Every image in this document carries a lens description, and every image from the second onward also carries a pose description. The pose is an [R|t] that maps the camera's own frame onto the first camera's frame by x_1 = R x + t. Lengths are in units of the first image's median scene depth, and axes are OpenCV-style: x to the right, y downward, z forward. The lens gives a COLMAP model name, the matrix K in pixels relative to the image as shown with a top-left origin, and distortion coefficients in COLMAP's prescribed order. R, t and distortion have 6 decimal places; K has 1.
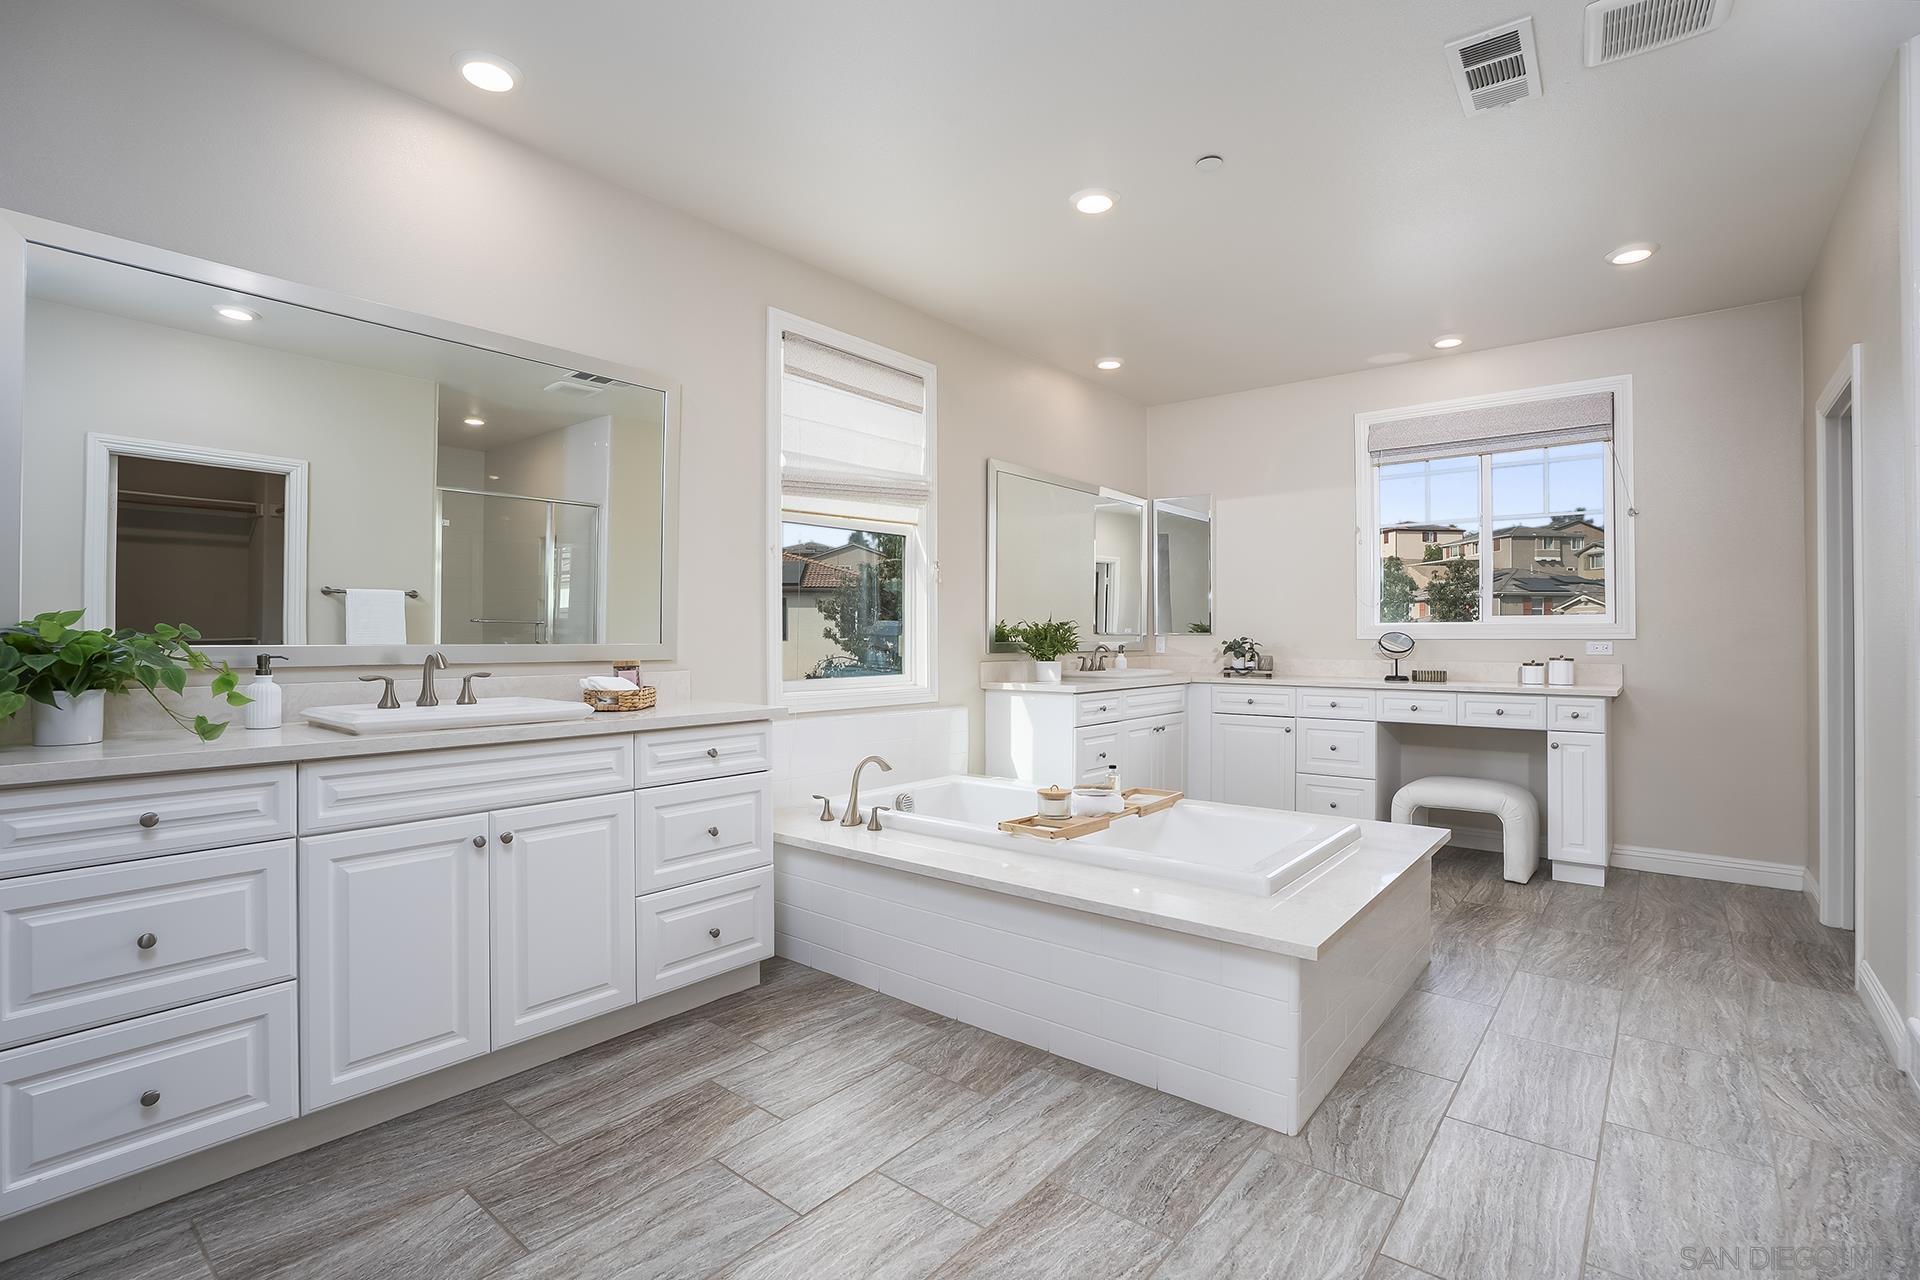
lens RADIAL K [[881.9, 0, 969.8], [0, 881.9, 636.7], [0, 0, 1]] dist [-0.016589, 0.000815]
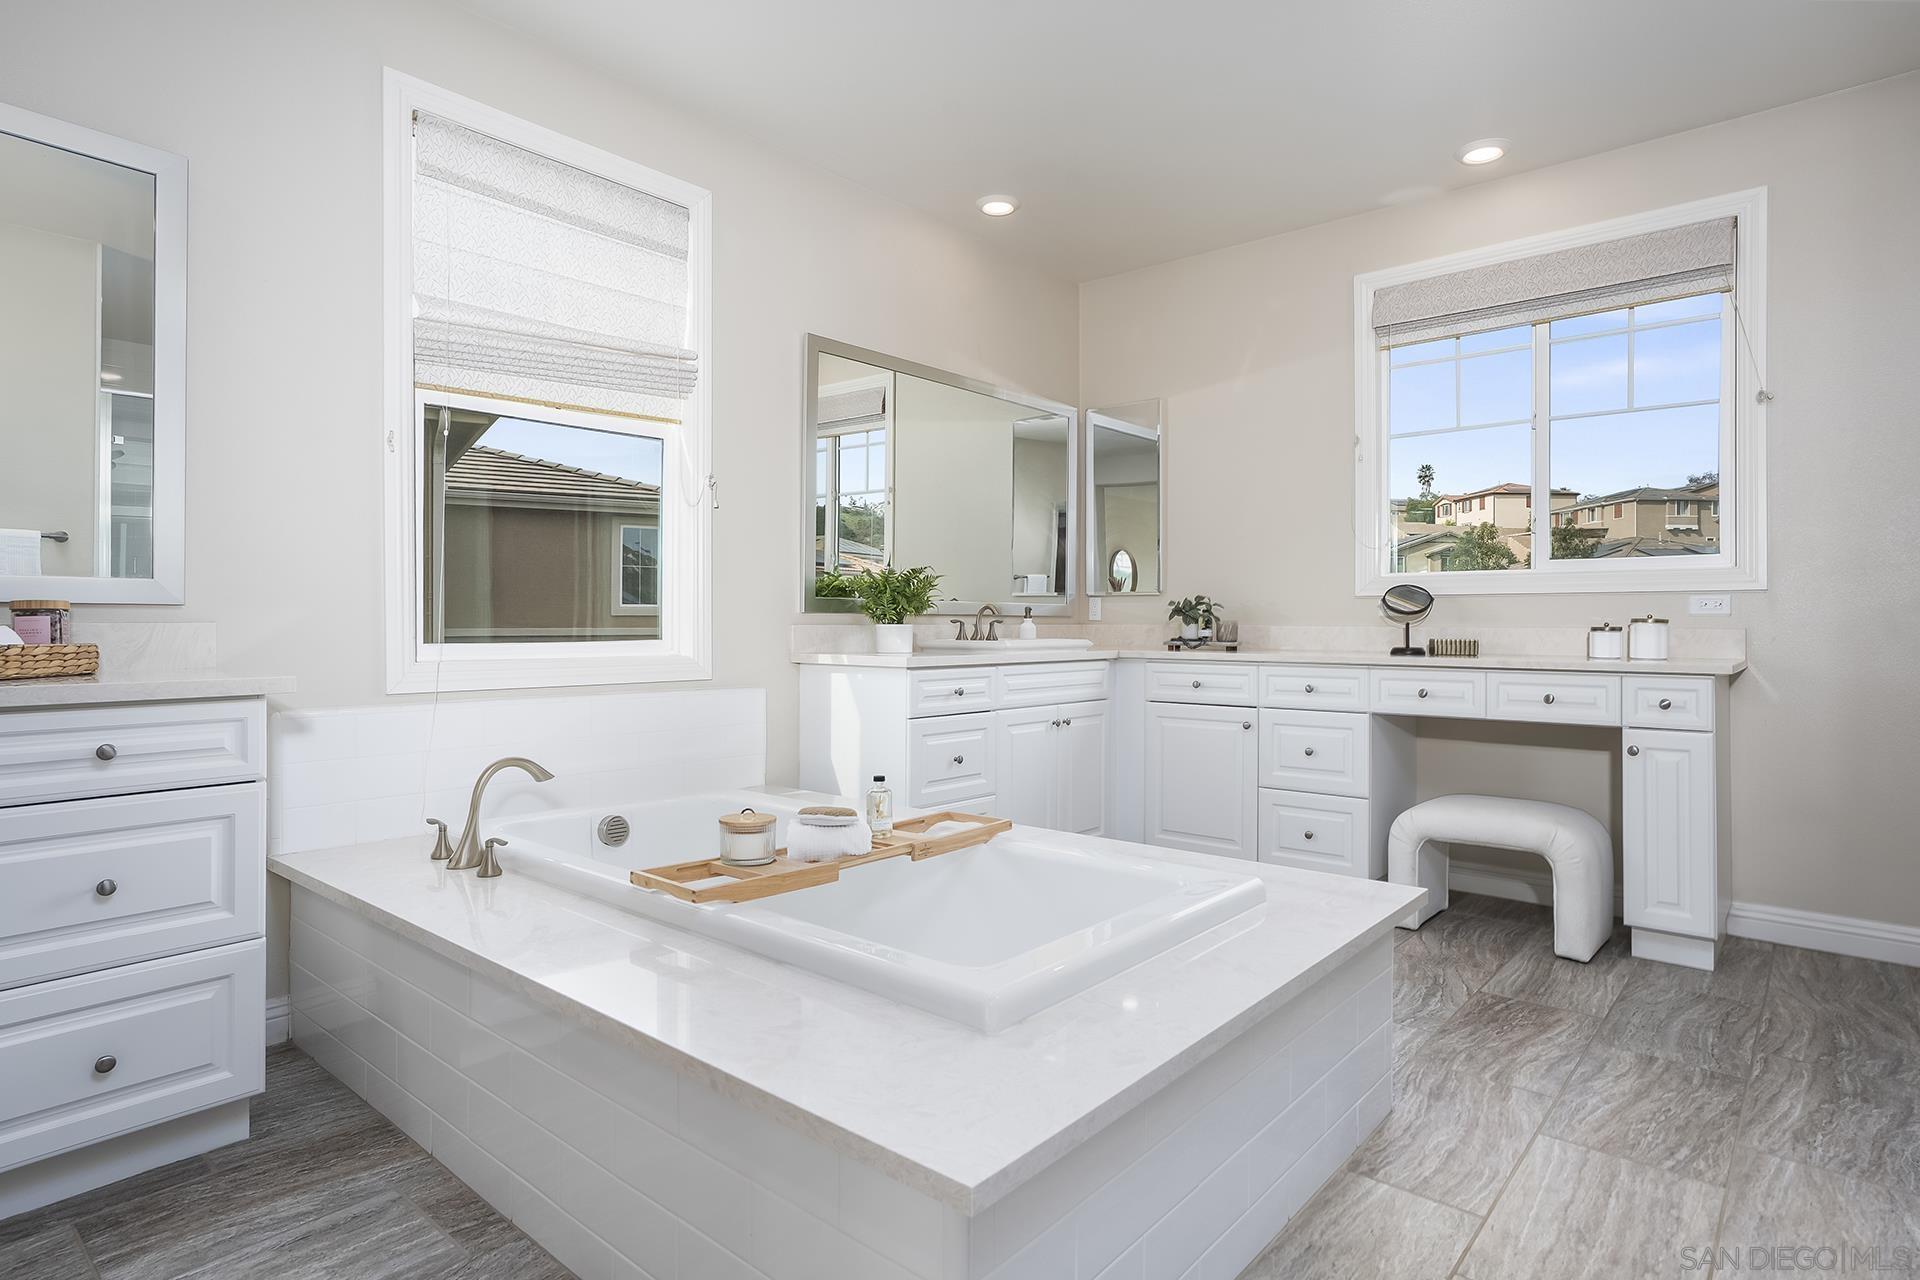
lens RADIAL K [[1024.0, 0, 952.2], [0, 1024.0, 622.6], [0, 0, 1]] dist [-0.001228, 0.009956]
pose [[0.999381, 0.001309, -0.035161, 0.179814], [-0.001245, 0.999998, 0.001827, 0.027160], [0.035164, -0.001782, 0.999380, 0.209783]]
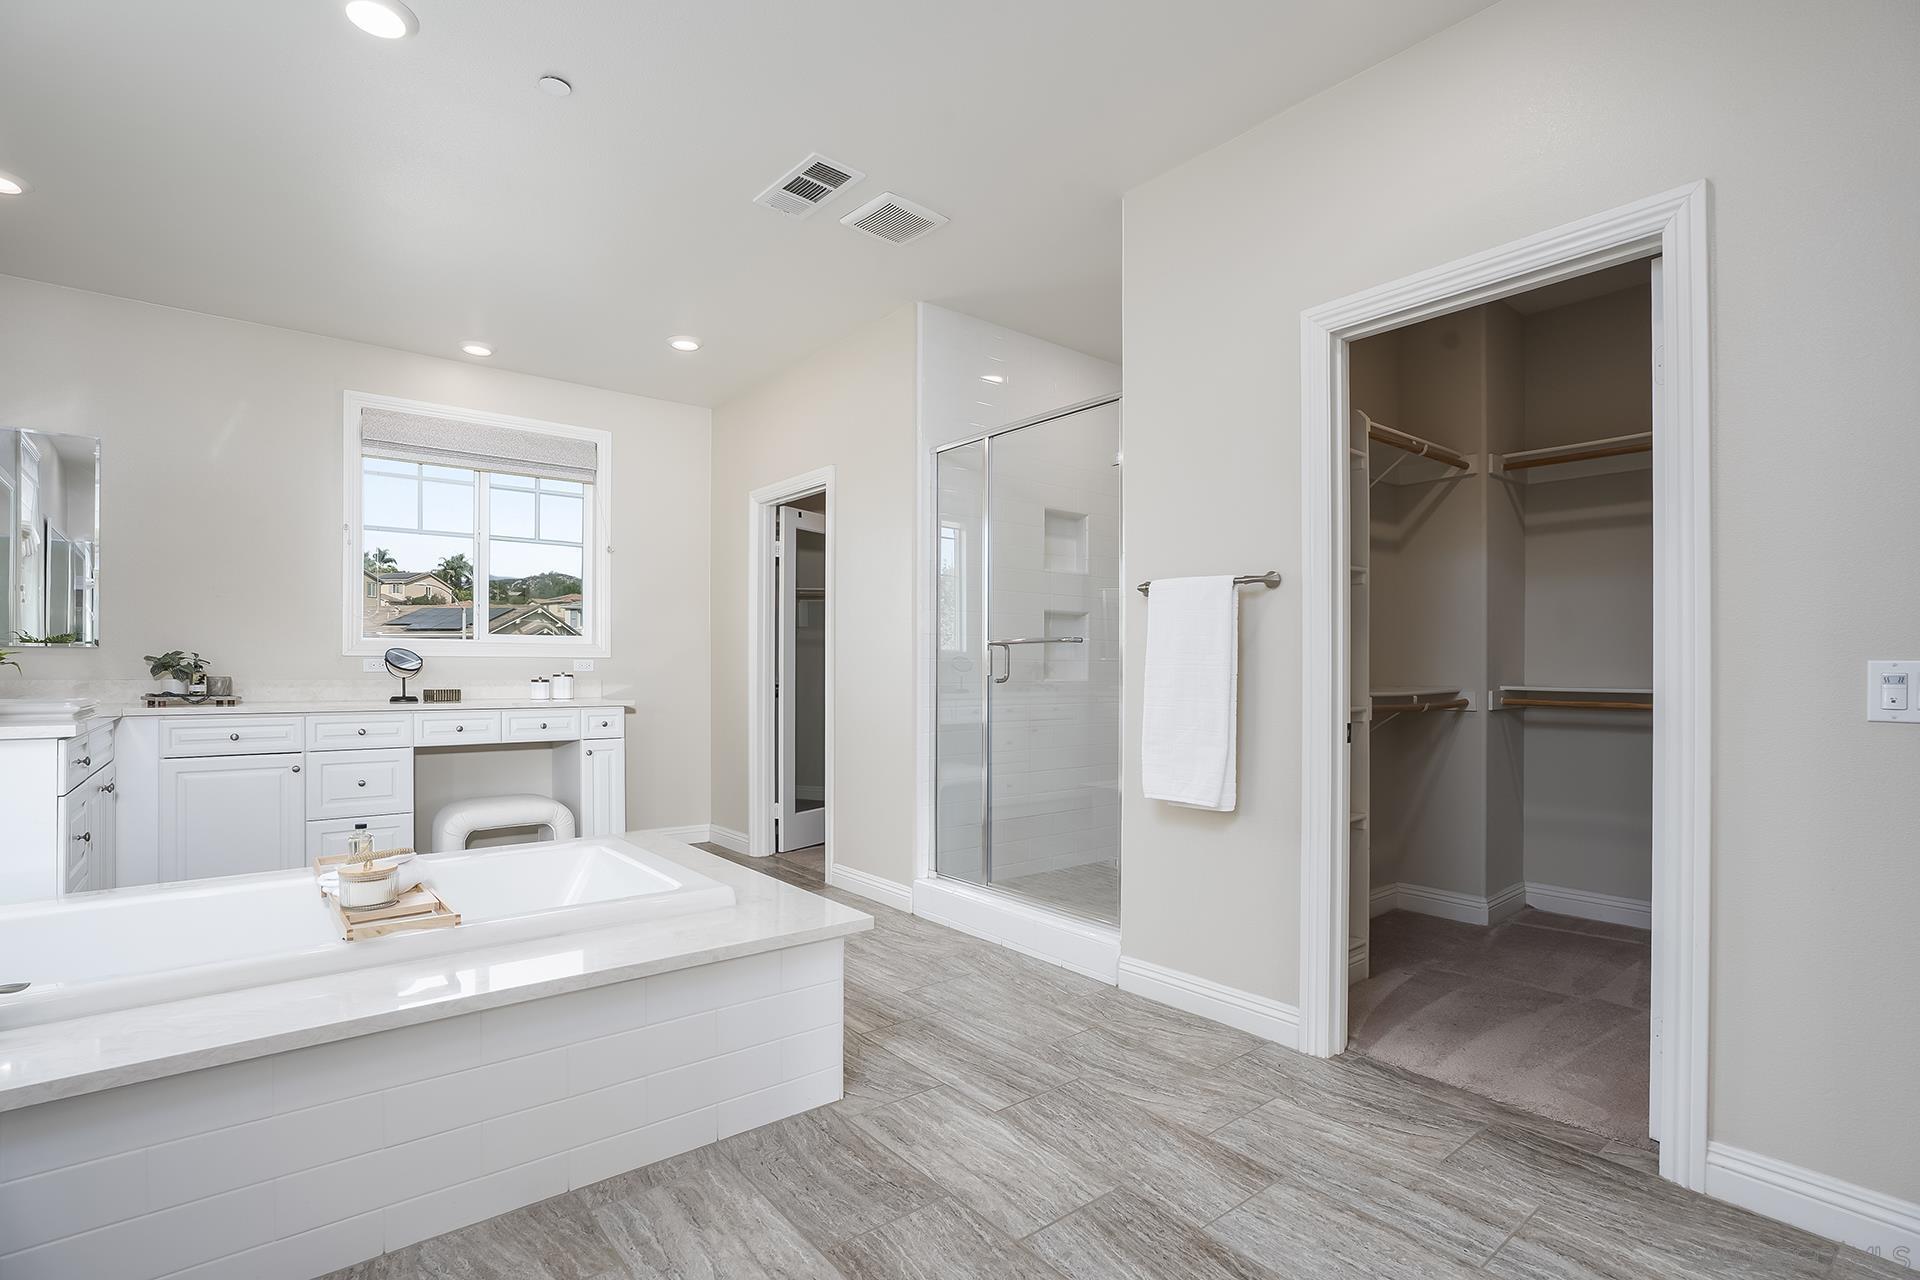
lens RADIAL K [[901.6, 0, 956.0], [0, 901.6, 664.6], [0, 0, 1]] dist [-0.044098, 0.017235]
pose [[0.212149, 0.005564, 0.977222, -0.324245], [-0.003590, 0.999981, -0.004914, 0.016723], [-0.977231, -0.002465, 0.212165, 0.295136]]
